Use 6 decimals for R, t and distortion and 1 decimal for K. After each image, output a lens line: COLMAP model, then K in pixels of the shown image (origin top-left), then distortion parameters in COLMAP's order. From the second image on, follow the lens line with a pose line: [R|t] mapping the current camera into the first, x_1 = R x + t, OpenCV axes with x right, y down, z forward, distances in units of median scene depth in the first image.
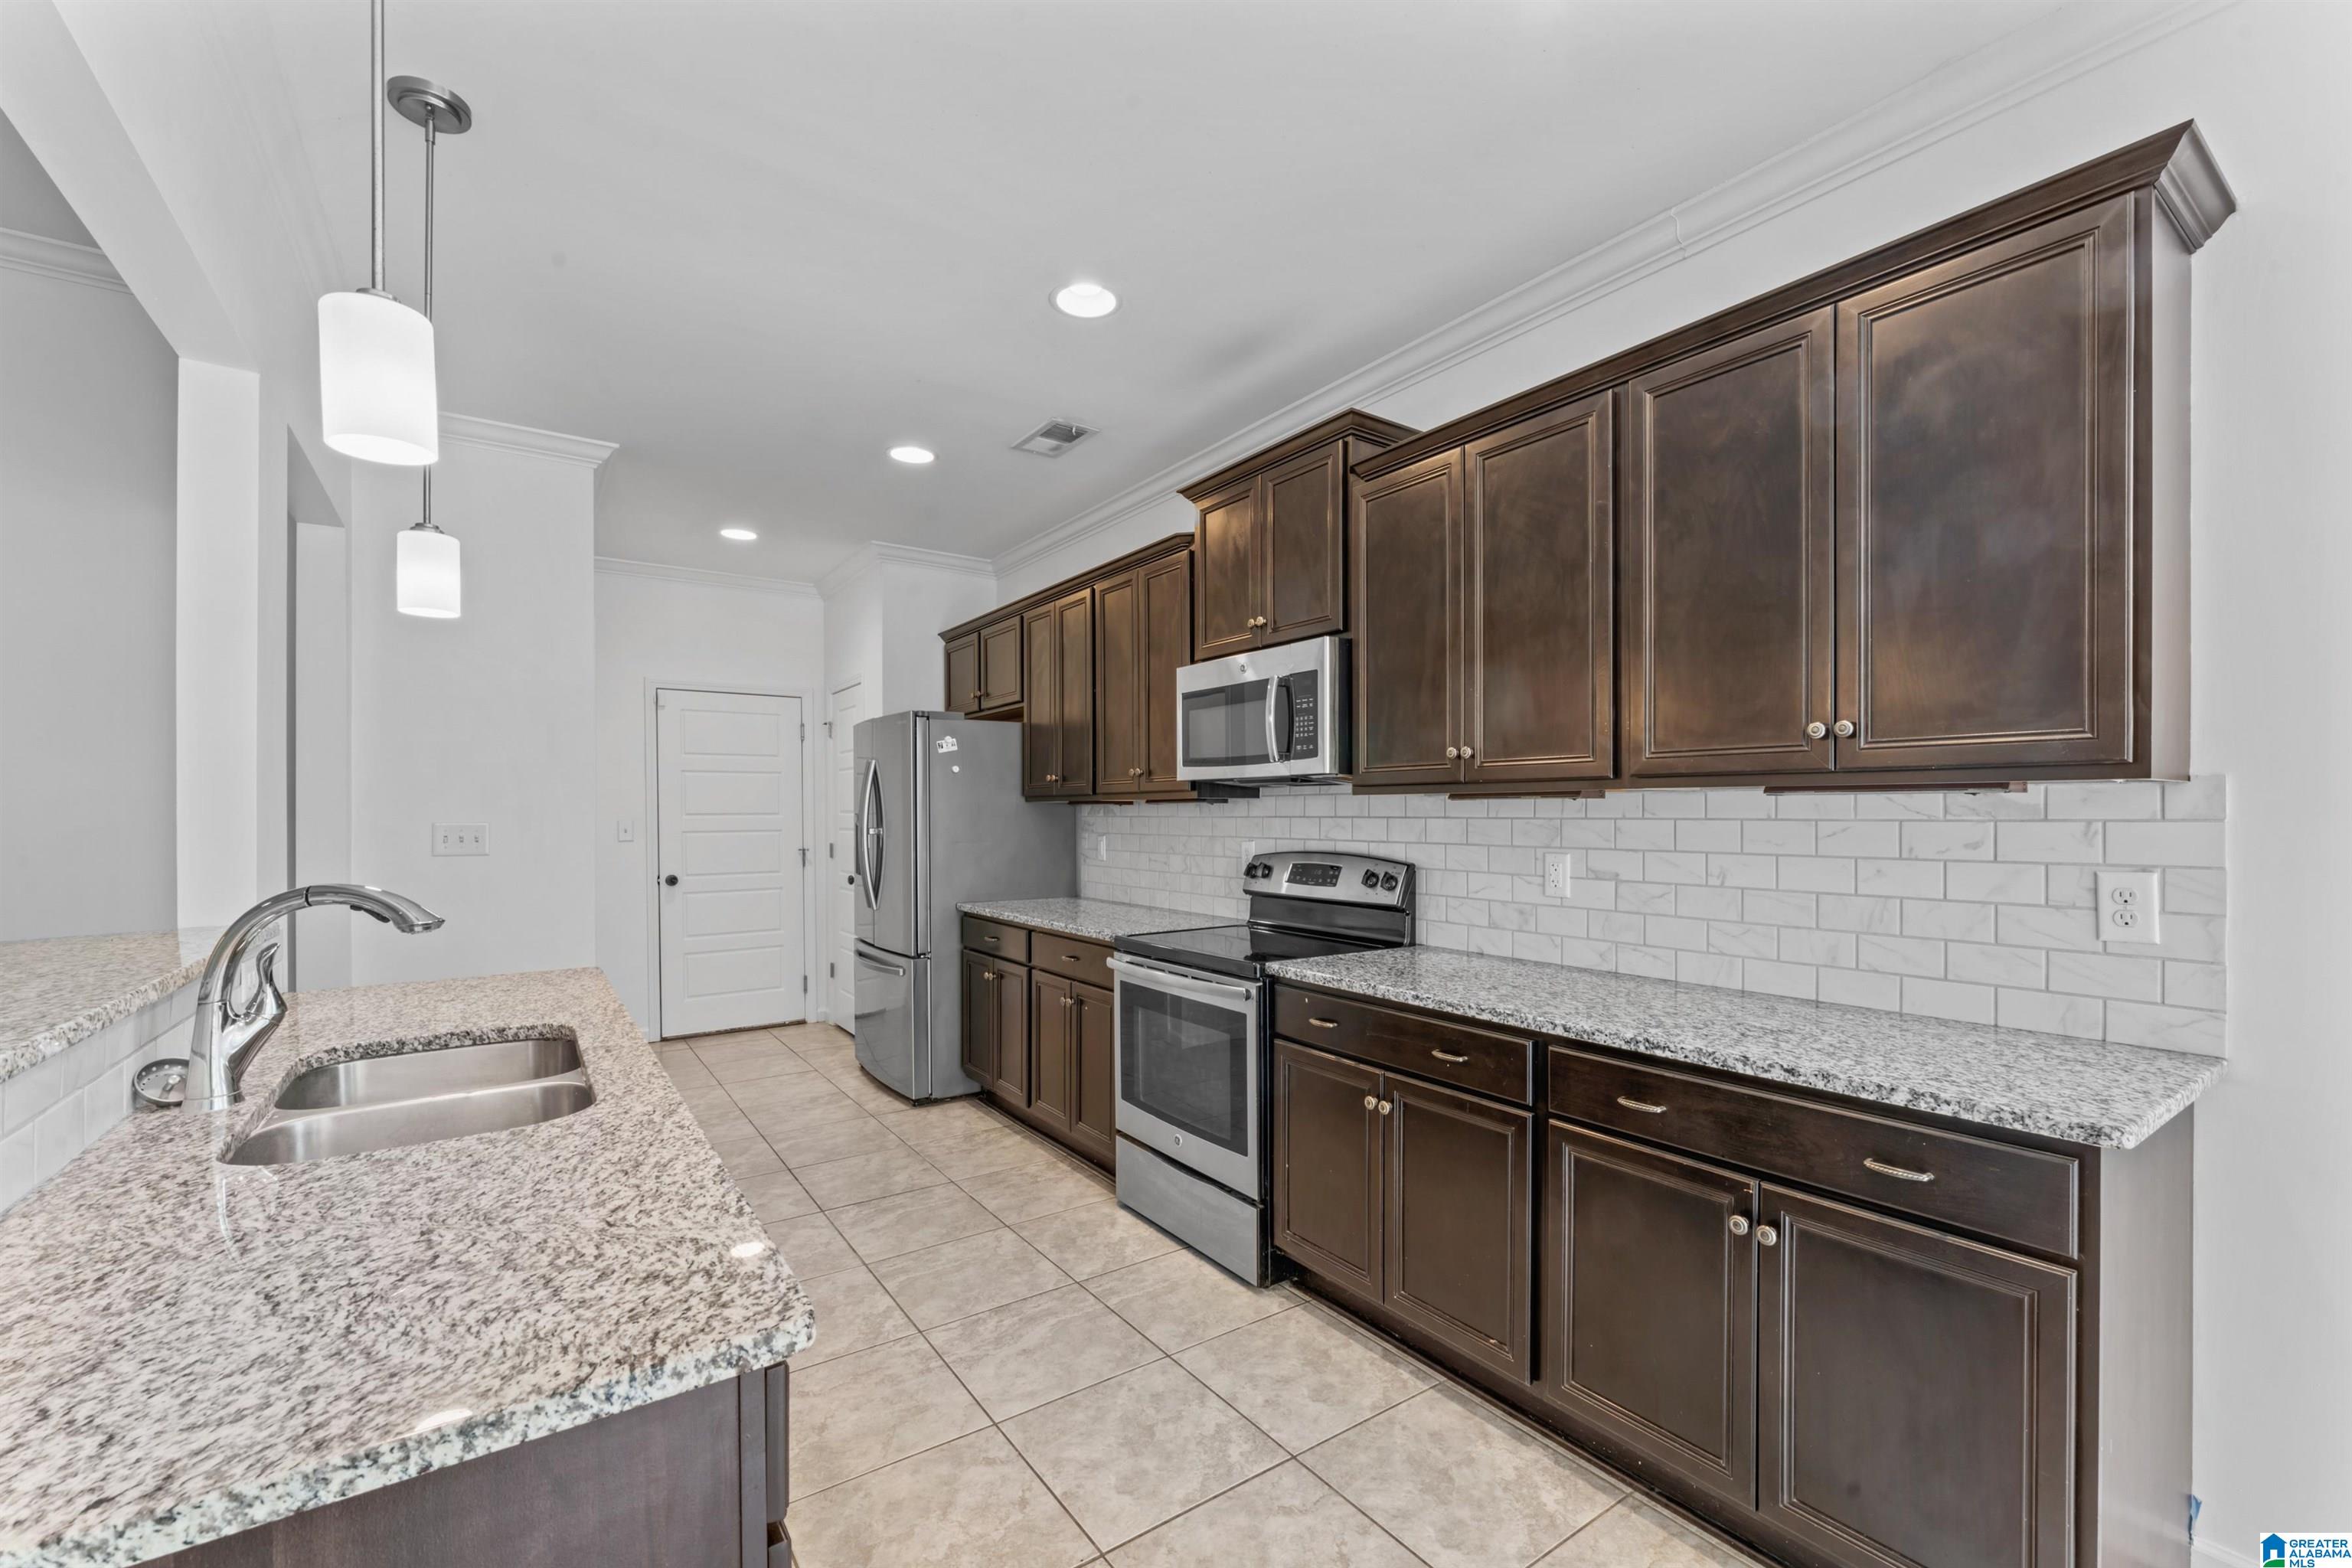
lens RADIAL K [[965.3, 0, 1169.4], [0, 965.3, 819.8], [0, 0, 1]] dist [-0.007024, 0.000198]
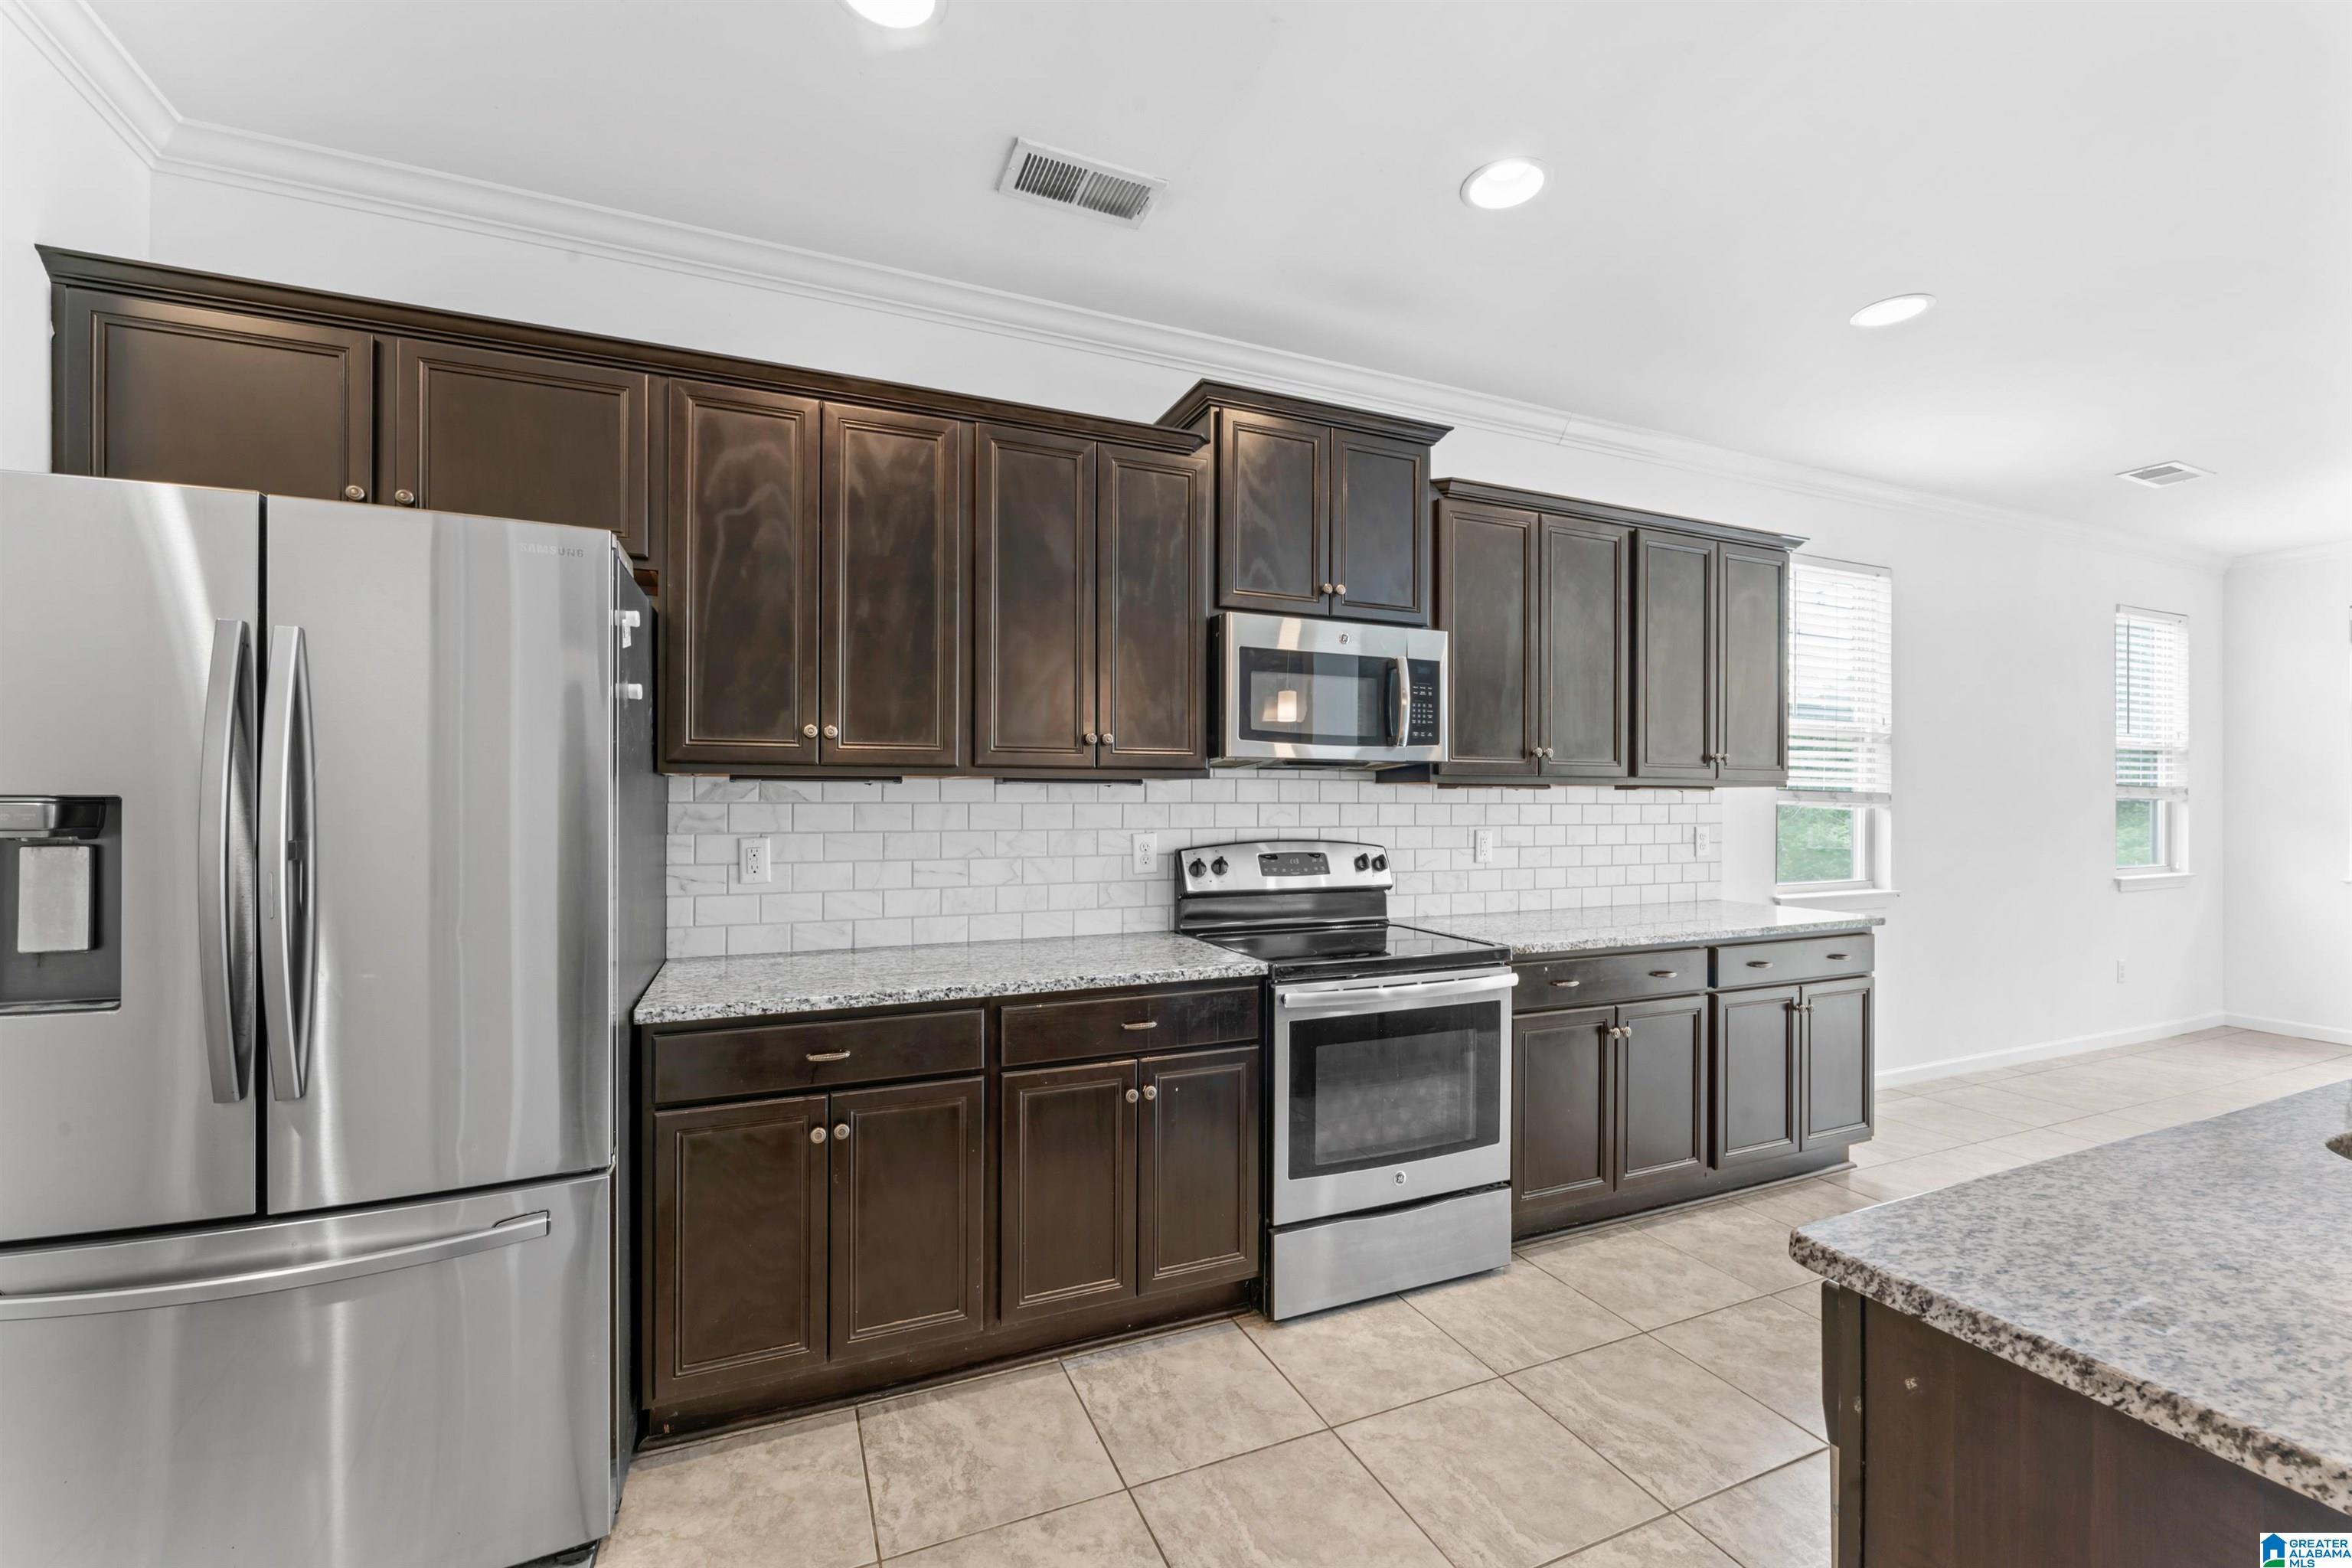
lens RADIAL K [[965.3, 0, 1172.1], [0, 965.3, 795.9], [0, 0, 1]] dist [-0.007024, 0.000198]
pose [[0.199533, 0.006898, 0.979867, -0.928826], [0.004711, 0.999957, -0.007999, -0.003186], [-0.979880, 0.006212, 0.199492, 1.085090]]
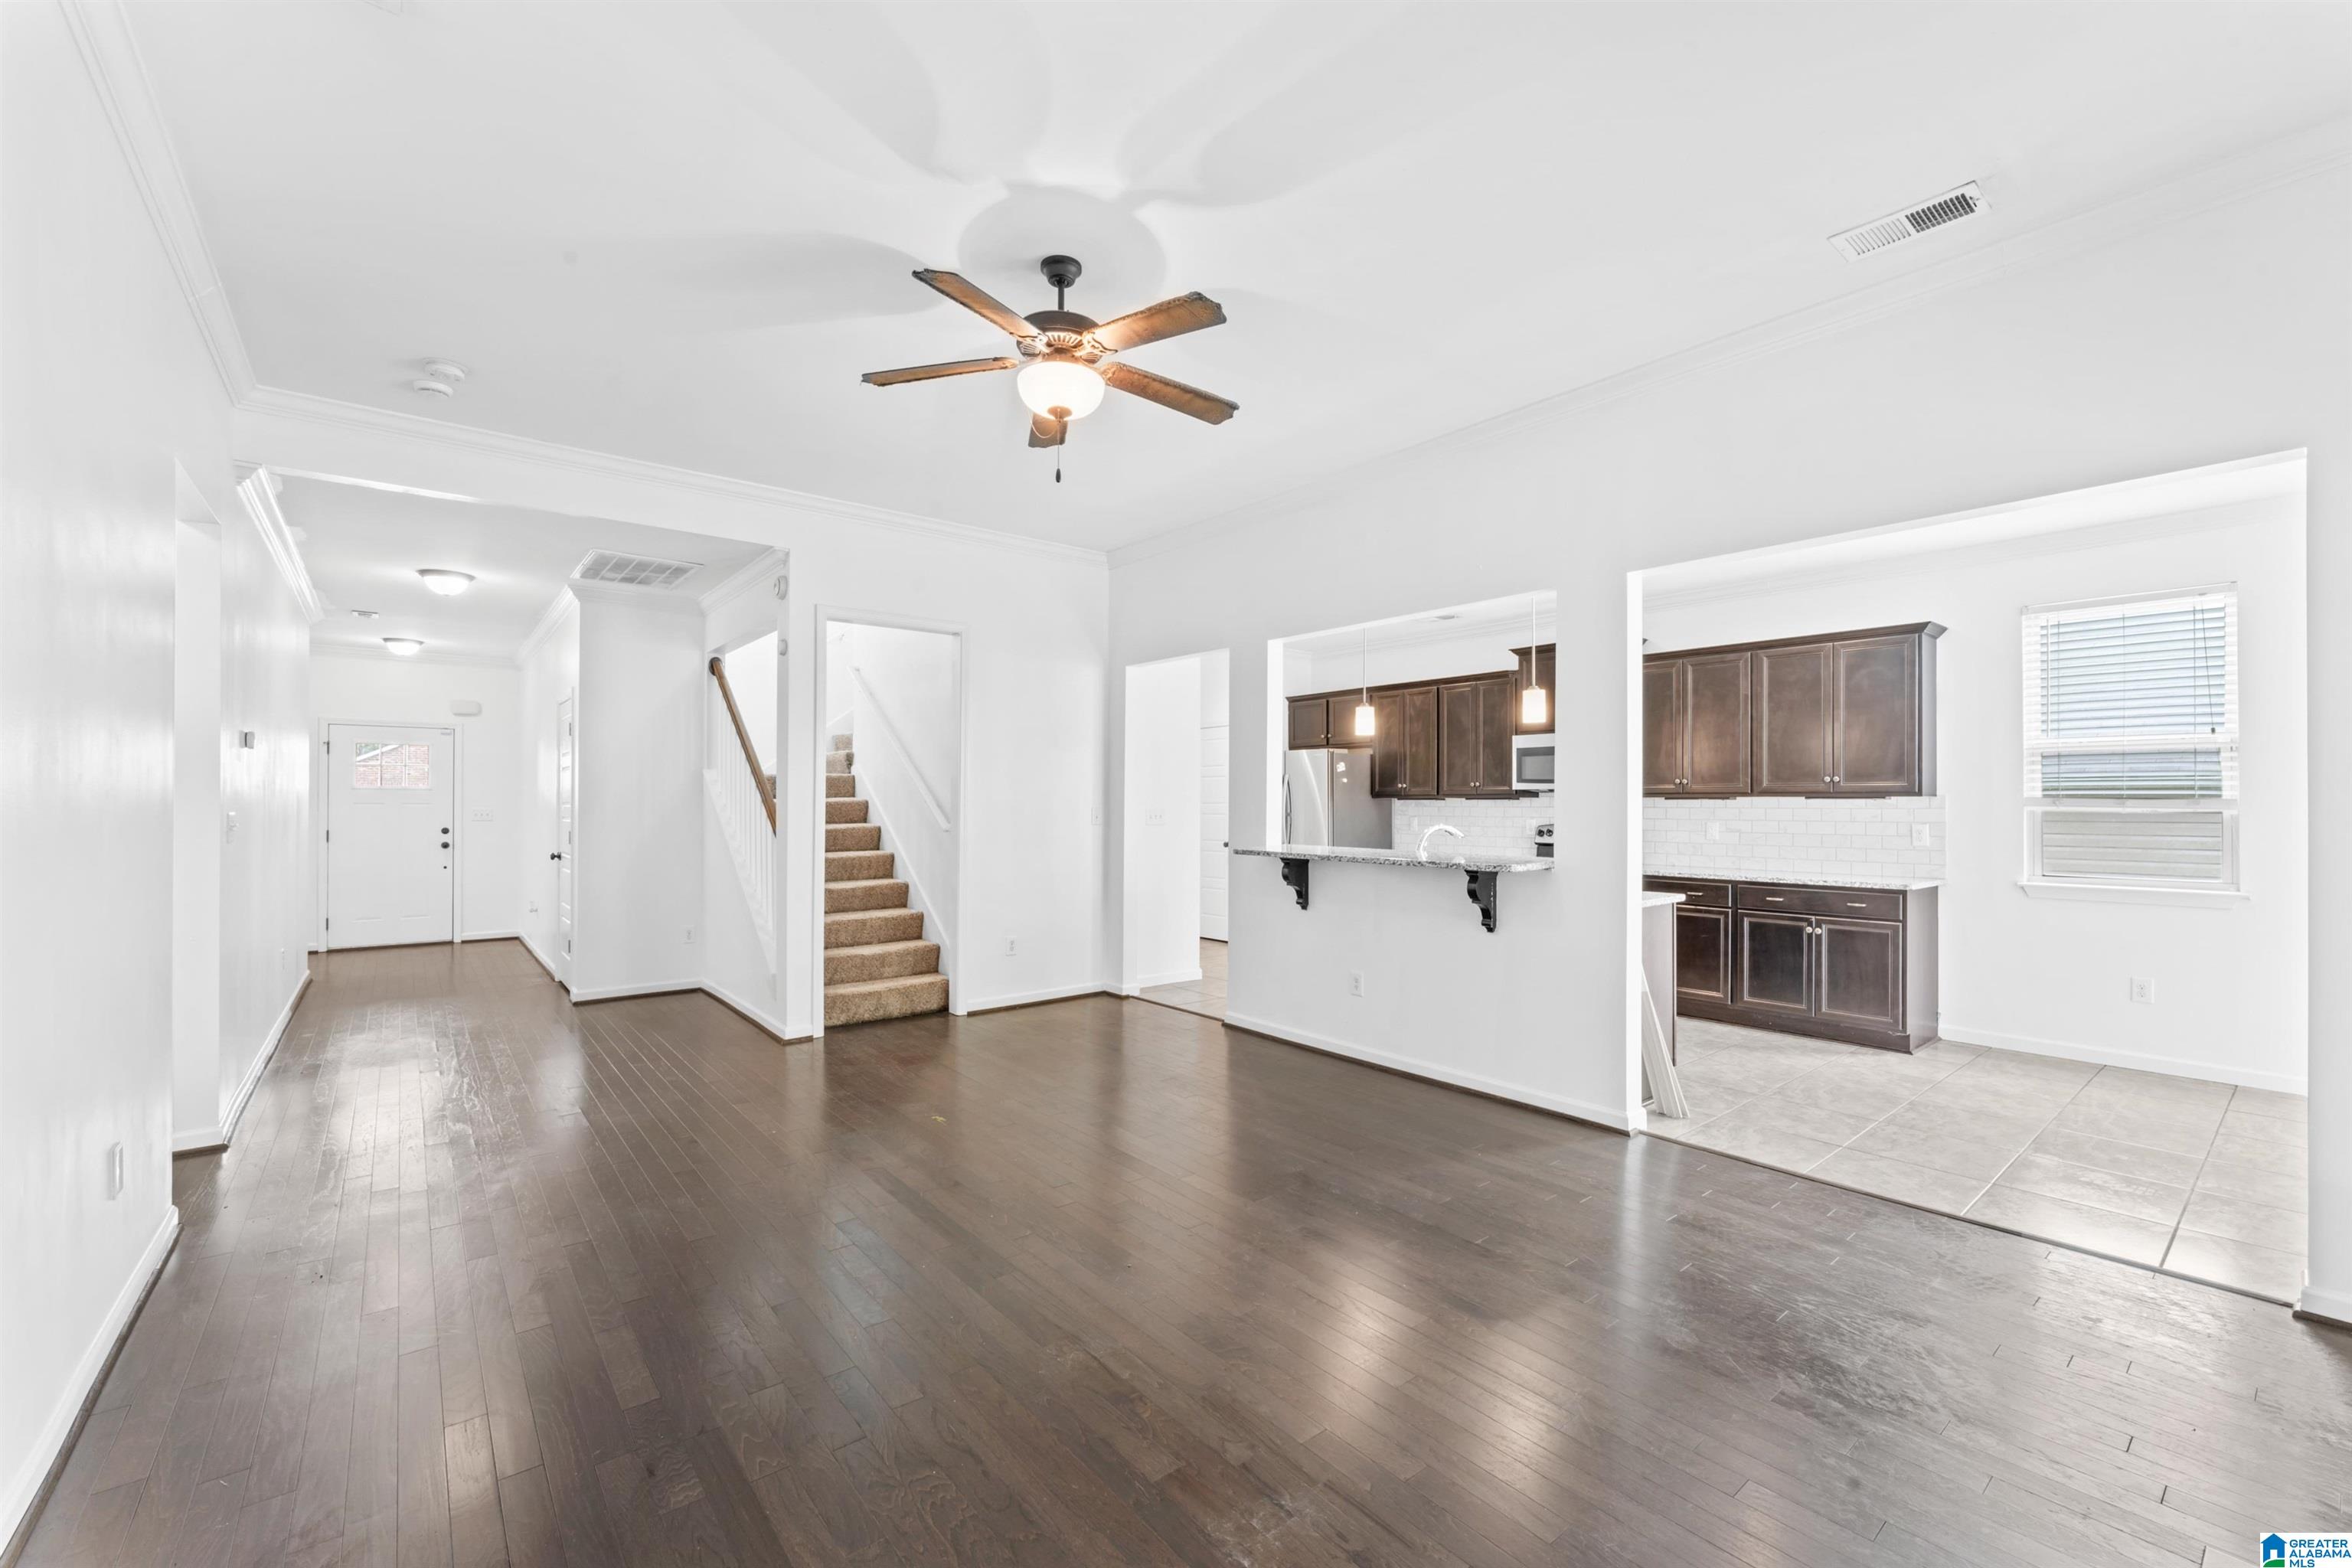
lens RADIAL K [[965.3, 0, 1164.4], [0, 965.3, 804.7], [0, 0, 1]] dist [-0.007024, 0.000198]
pose [[0.997375, 0.000351, 0.072415, -1.098664], [-0.000115, 0.999995, -0.003262, -0.000783], [-0.072416, 0.003245, 0.997369, -1.266802]]
